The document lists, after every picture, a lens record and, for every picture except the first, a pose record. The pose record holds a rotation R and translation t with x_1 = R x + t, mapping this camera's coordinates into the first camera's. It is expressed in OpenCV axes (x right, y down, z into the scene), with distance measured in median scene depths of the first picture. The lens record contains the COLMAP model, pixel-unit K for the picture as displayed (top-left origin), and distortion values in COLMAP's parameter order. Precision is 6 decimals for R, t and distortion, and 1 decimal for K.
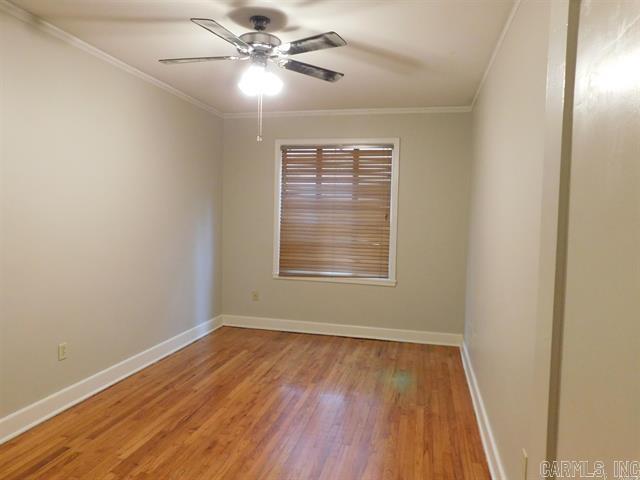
lens RADIAL K [[424.1, 0, 320.0], [0, 424.1, 240.0], [0, 0, 1]] dist [-0.040581, 0.002153]
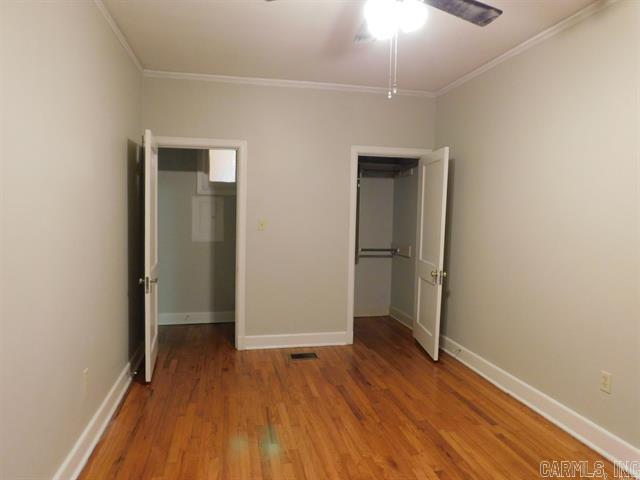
lens RADIAL K [[424.1, 0, 320.0], [0, 424.1, 240.0], [0, 0, 1]] dist [-0.040581, 0.002153]
pose [[-0.899063, -0.013648, -0.437608, 0.272461], [-0.067893, 0.991769, 0.108553, -0.064566], [0.432524, 0.127307, -0.892589, 1.628453]]
